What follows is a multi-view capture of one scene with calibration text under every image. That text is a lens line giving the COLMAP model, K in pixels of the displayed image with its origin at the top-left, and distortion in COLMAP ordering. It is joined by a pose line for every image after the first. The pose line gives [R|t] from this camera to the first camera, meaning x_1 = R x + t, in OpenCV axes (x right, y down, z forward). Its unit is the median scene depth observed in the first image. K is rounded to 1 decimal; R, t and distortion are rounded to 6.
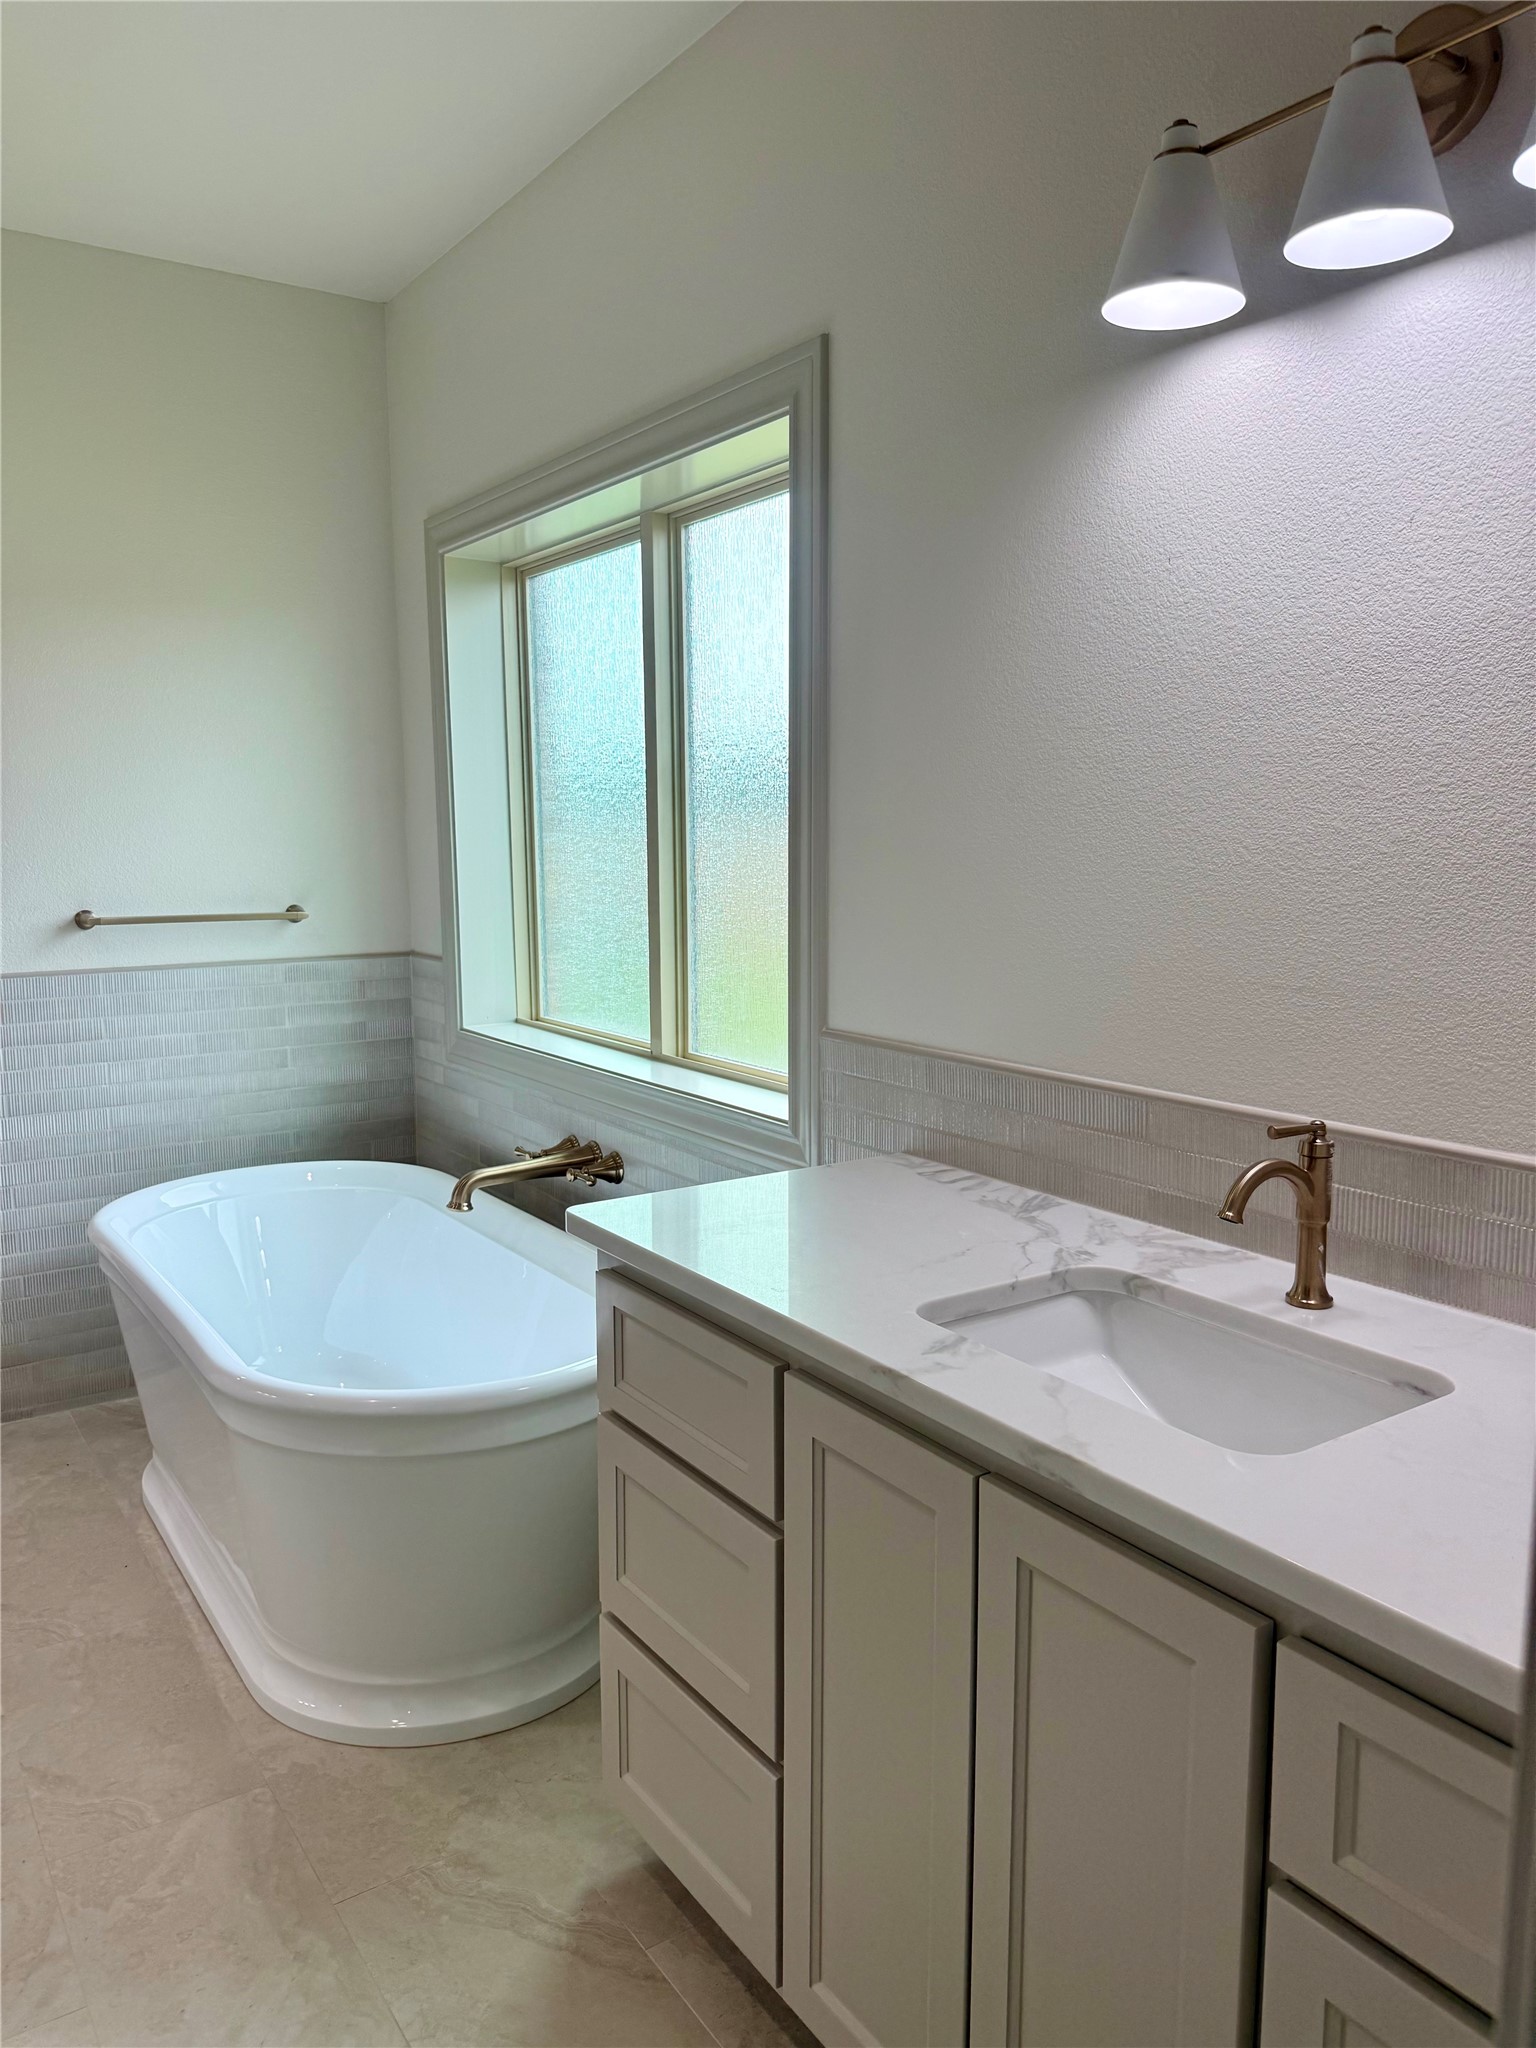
lens RADIAL K [[1444.6, 0, 768.0], [0, 1444.6, 1024.0], [0, 0, 1]] dist [0.035204, -0.050924]
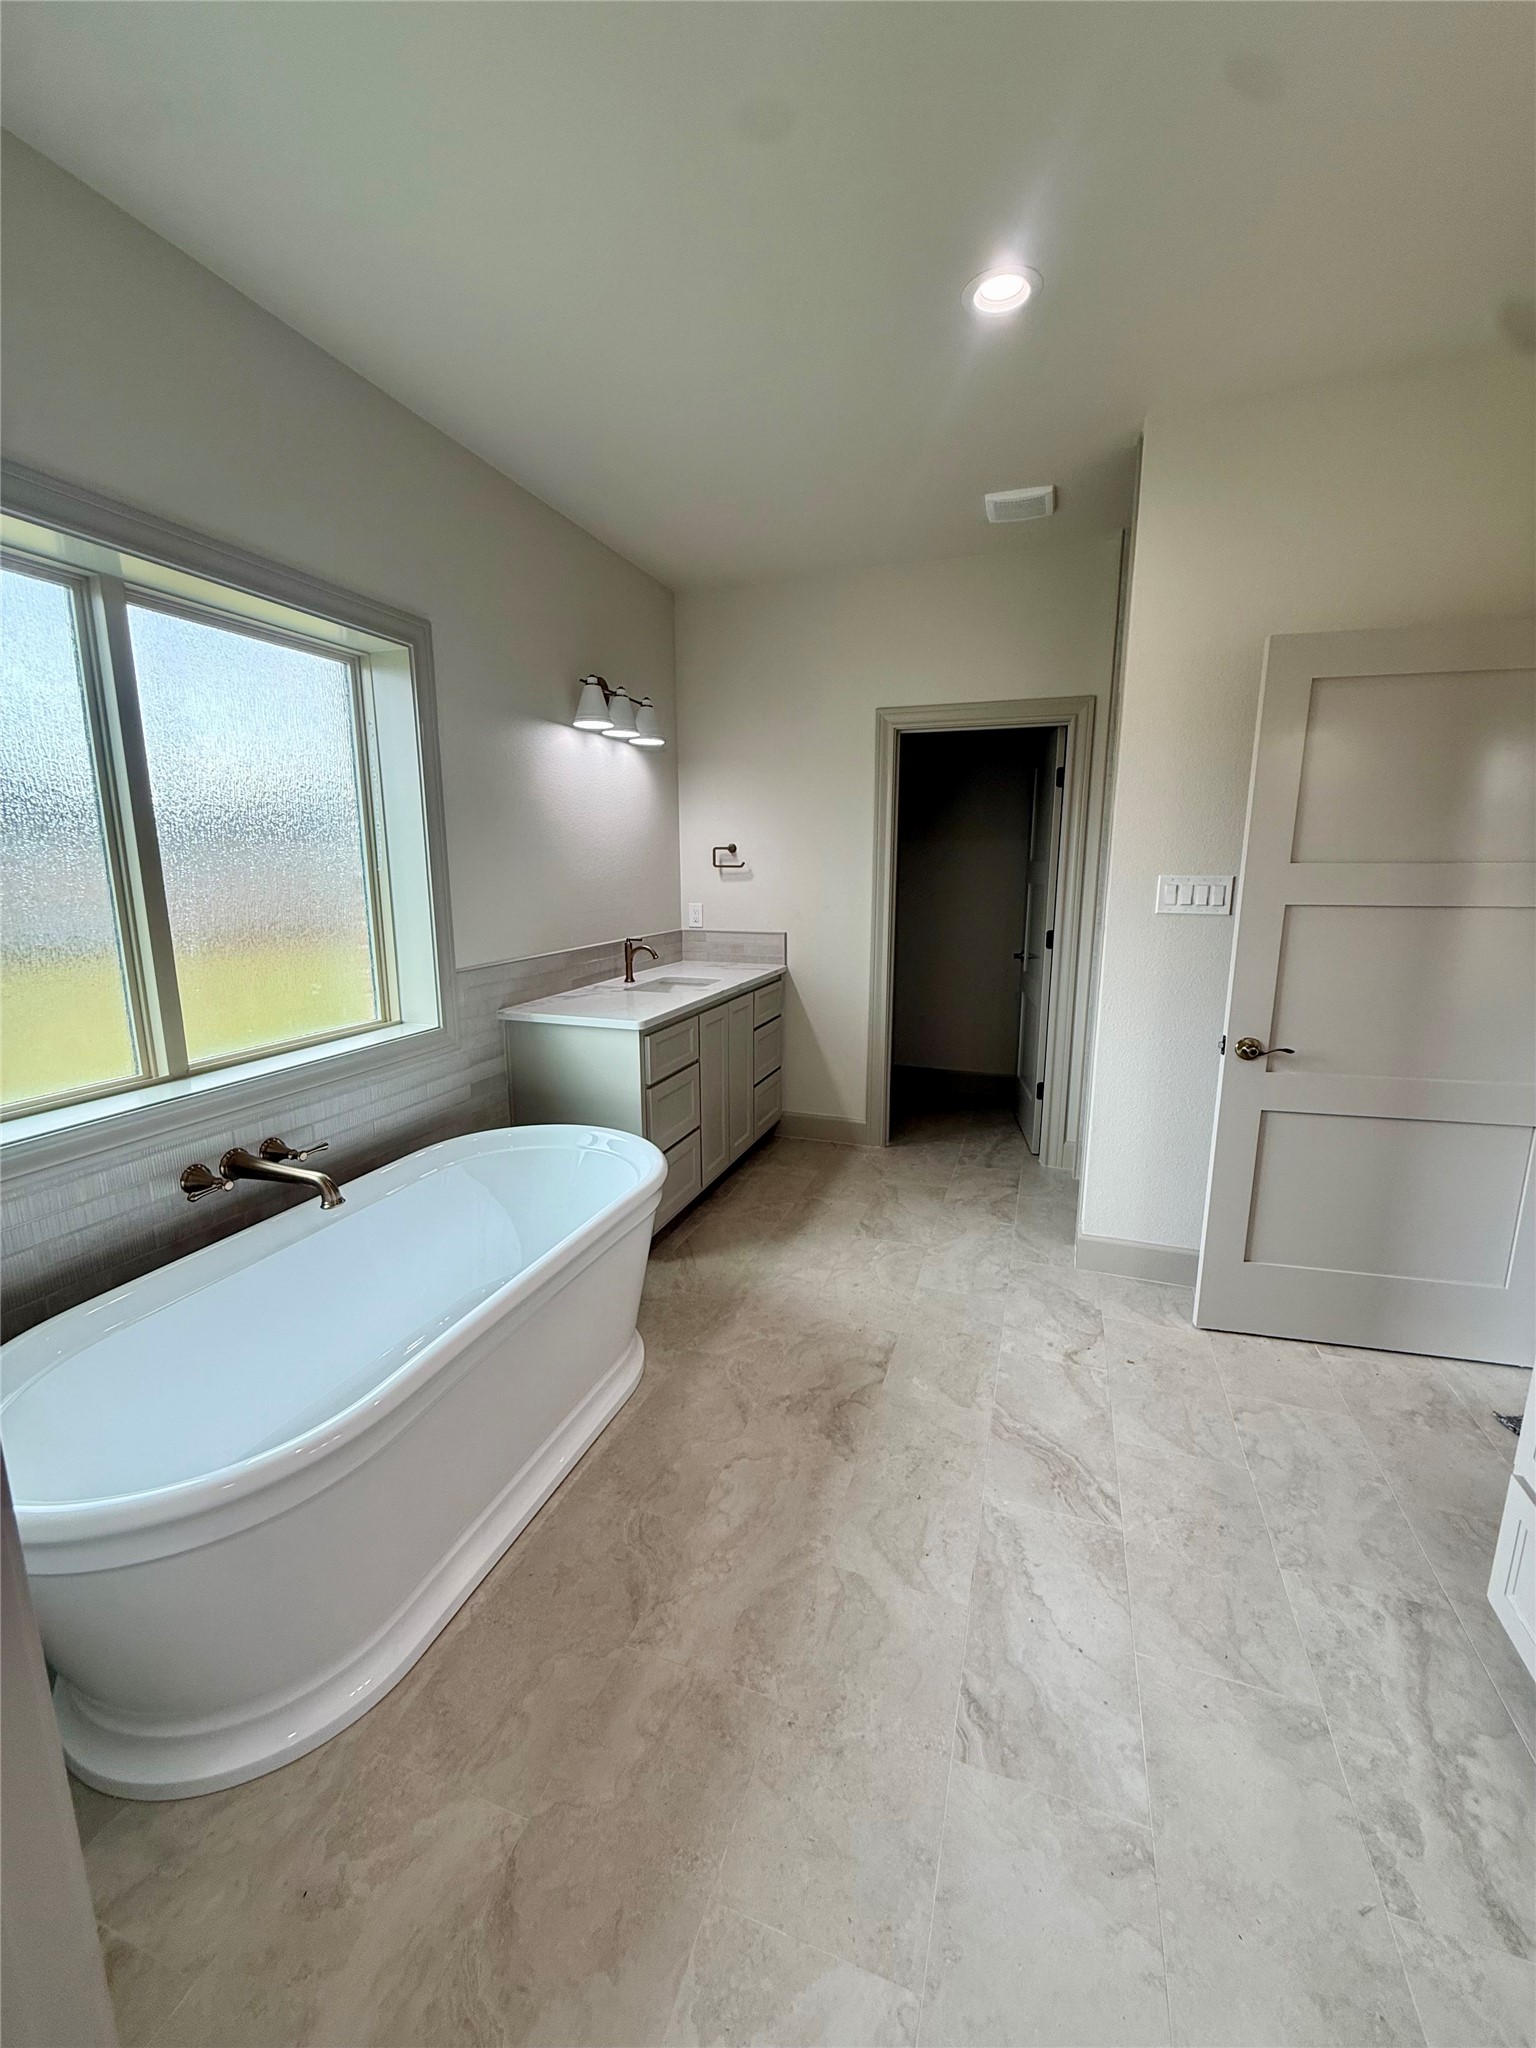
lens RADIAL K [[833.0, 0, 768.0], [0, 833.0, 1024.0], [0, 0, 1]] dist [0.000204, 0.000012]
pose [[-0.594580, -0.147917, 0.790313, -2.308673], [0.111902, 0.958143, 0.263516, -0.366700], [-0.796211, 0.245119, -0.553140, 2.627415]]
